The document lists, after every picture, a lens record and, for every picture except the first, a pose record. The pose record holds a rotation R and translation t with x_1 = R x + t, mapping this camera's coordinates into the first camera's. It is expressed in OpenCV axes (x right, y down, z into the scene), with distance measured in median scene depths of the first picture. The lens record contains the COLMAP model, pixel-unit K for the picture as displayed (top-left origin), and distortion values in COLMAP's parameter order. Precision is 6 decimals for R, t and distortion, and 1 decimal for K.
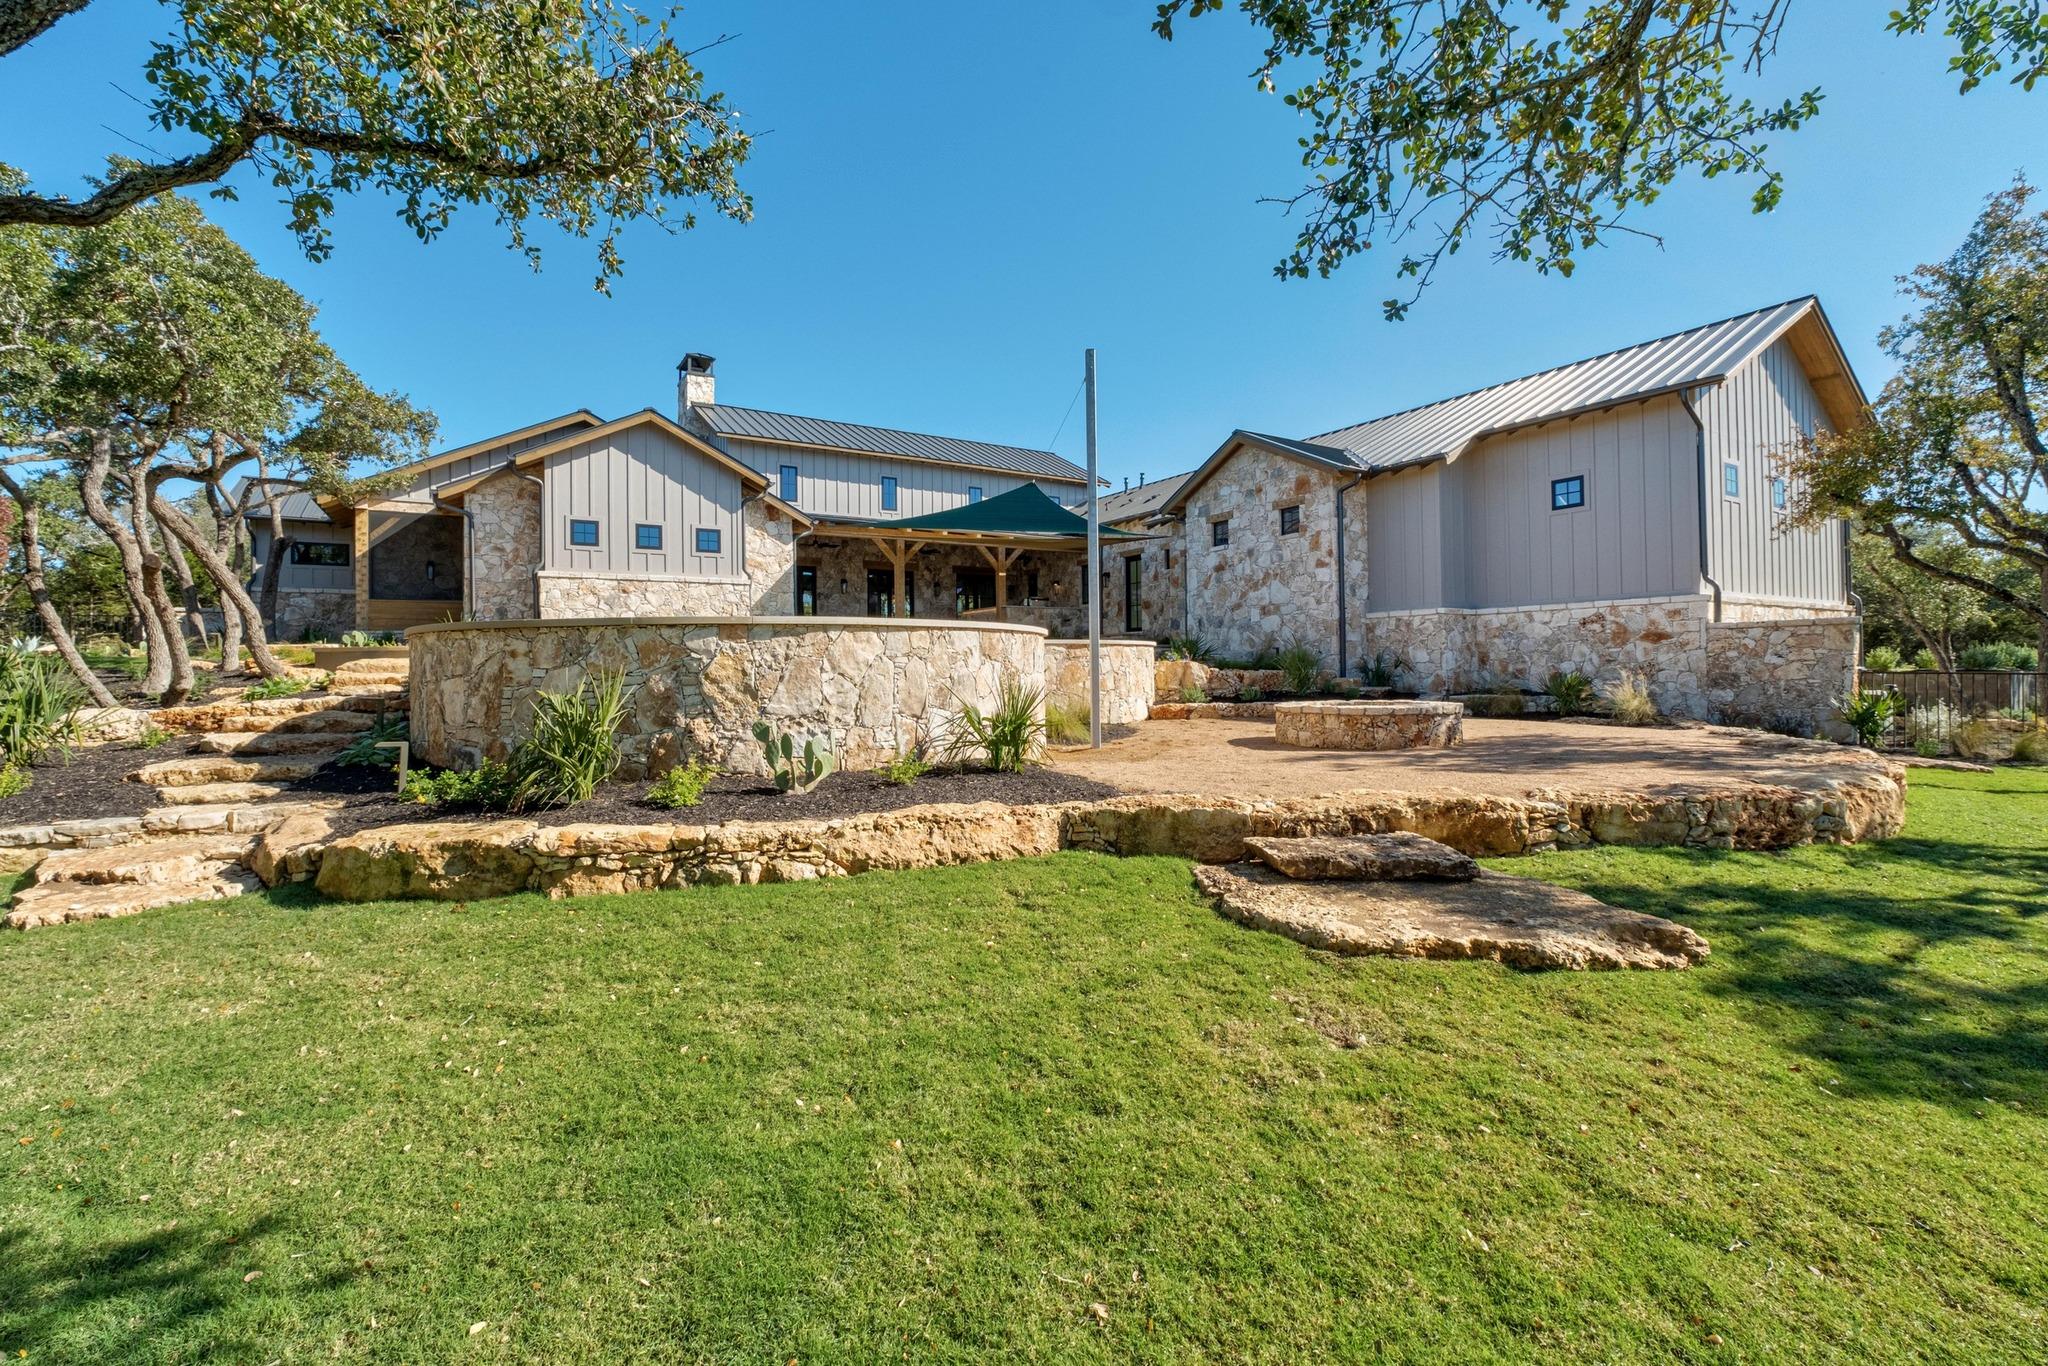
lens RADIAL K [[843.4, 0, 1026.8], [0, 843.4, 668.1], [0, 0, 1]] dist [-0.015333, 0.000663]
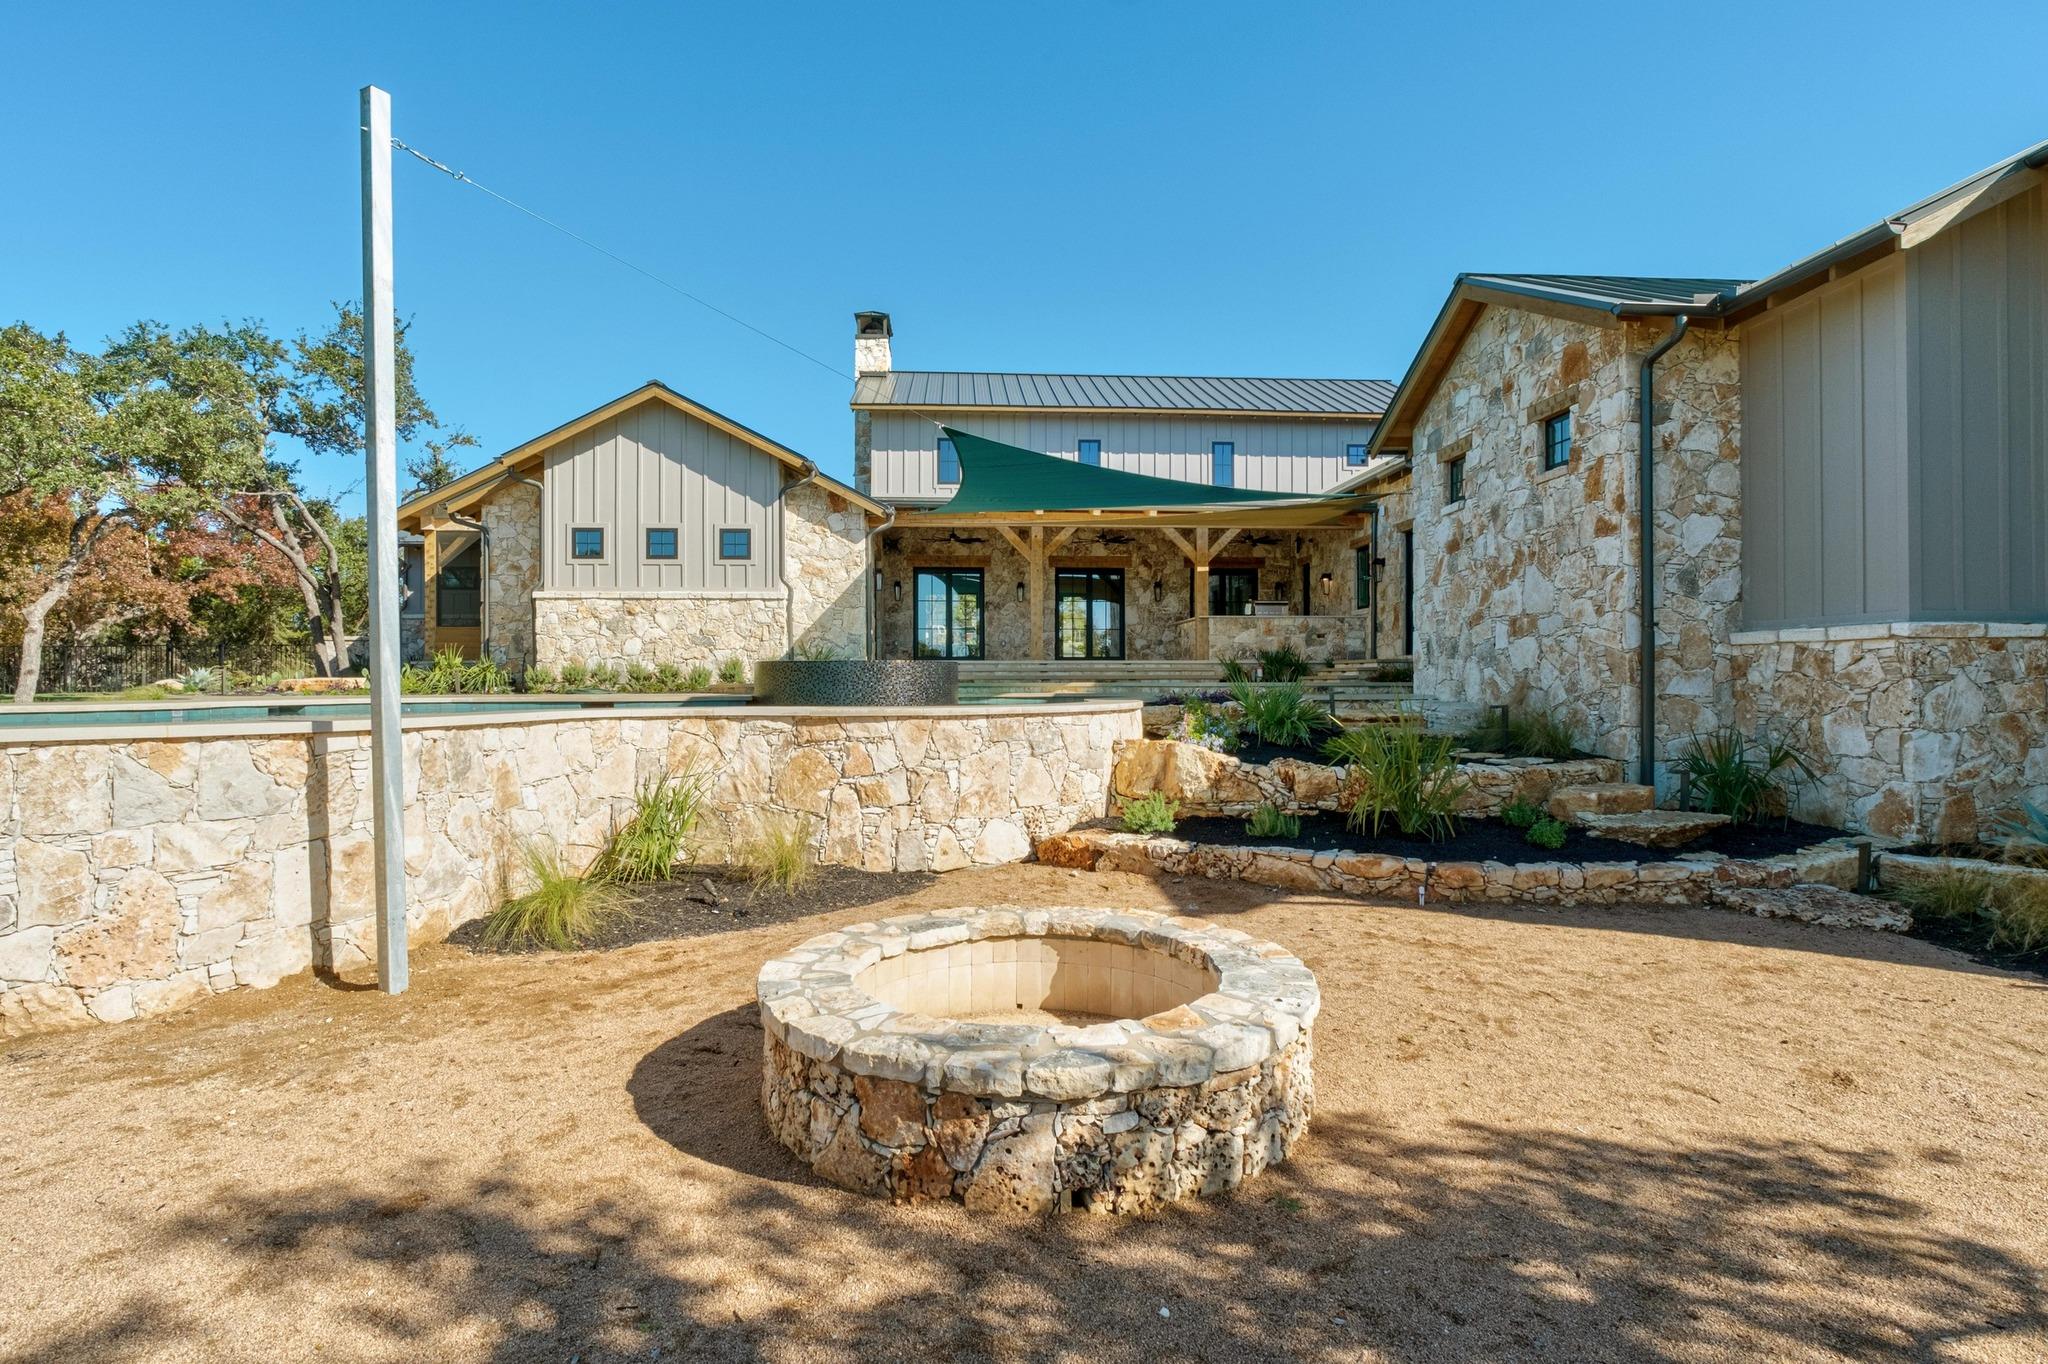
lens RADIAL K [[988.7, 0, 1016.8], [0, 988.7, 679.5], [0, 0, 1]] dist [-0.013231, 0.001161]
pose [[0.877432, 0.013198, -0.479520, 0.321603], [-0.011753, 0.999913, 0.006015, -0.039559], [0.479558, 0.000358, 0.877510, 0.366191]]
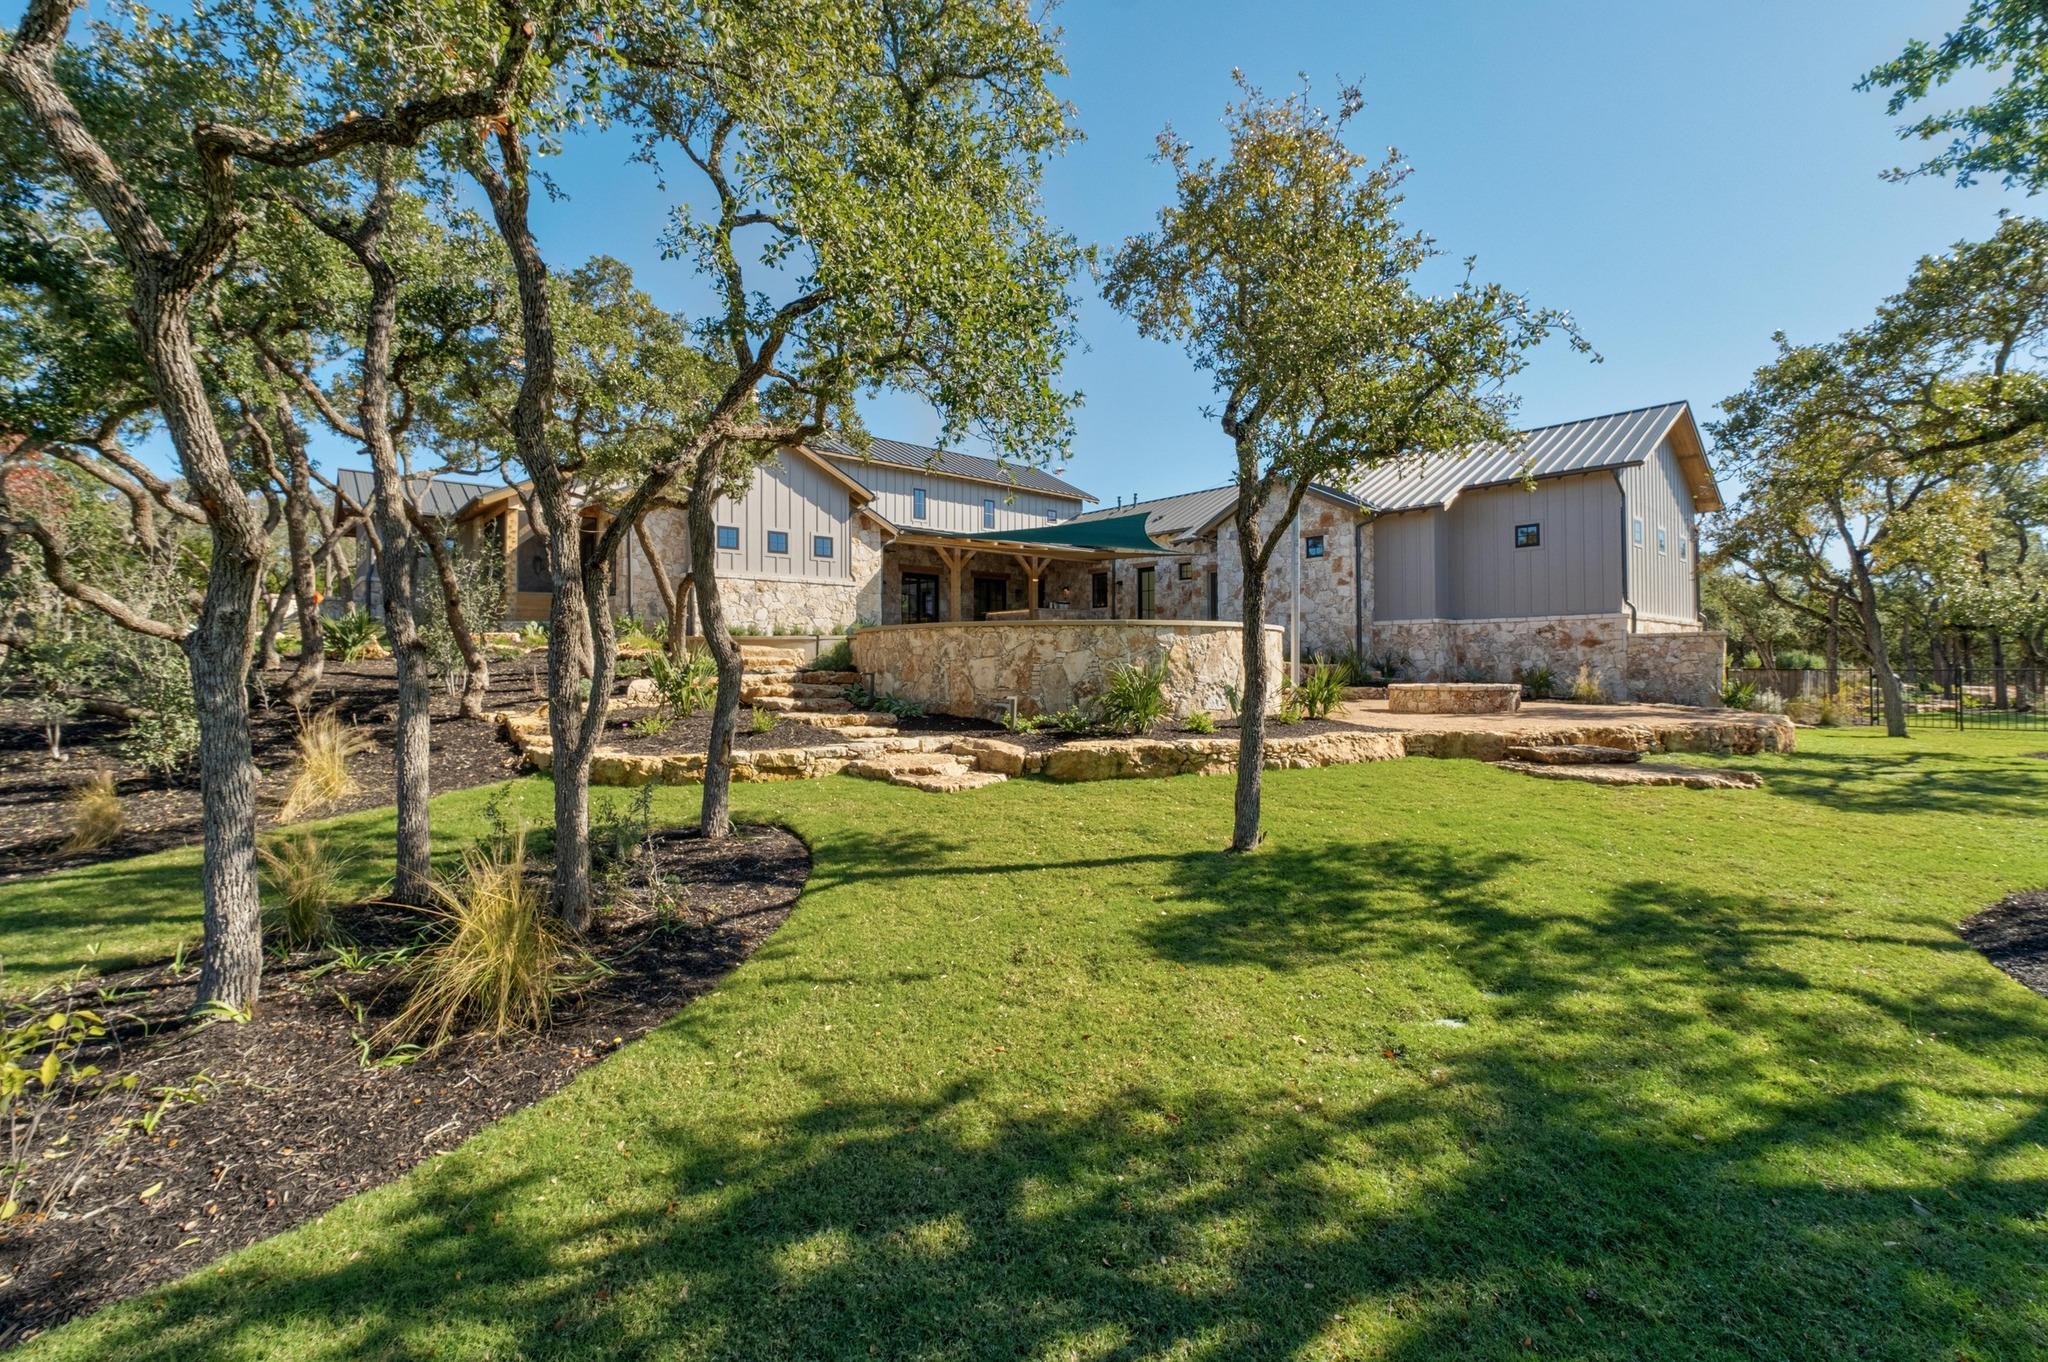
lens RADIAL K [[843.4, 0, 1034.9], [0, 843.4, 669.8], [0, 0, 1]] dist [-0.015333, 0.000663]
pose [[0.988034, 0.008696, 0.153990, -0.303372], [-0.009110, 0.999957, 0.001982, 0.010816], [-0.153966, -0.003361, 0.988070, -0.189630]]
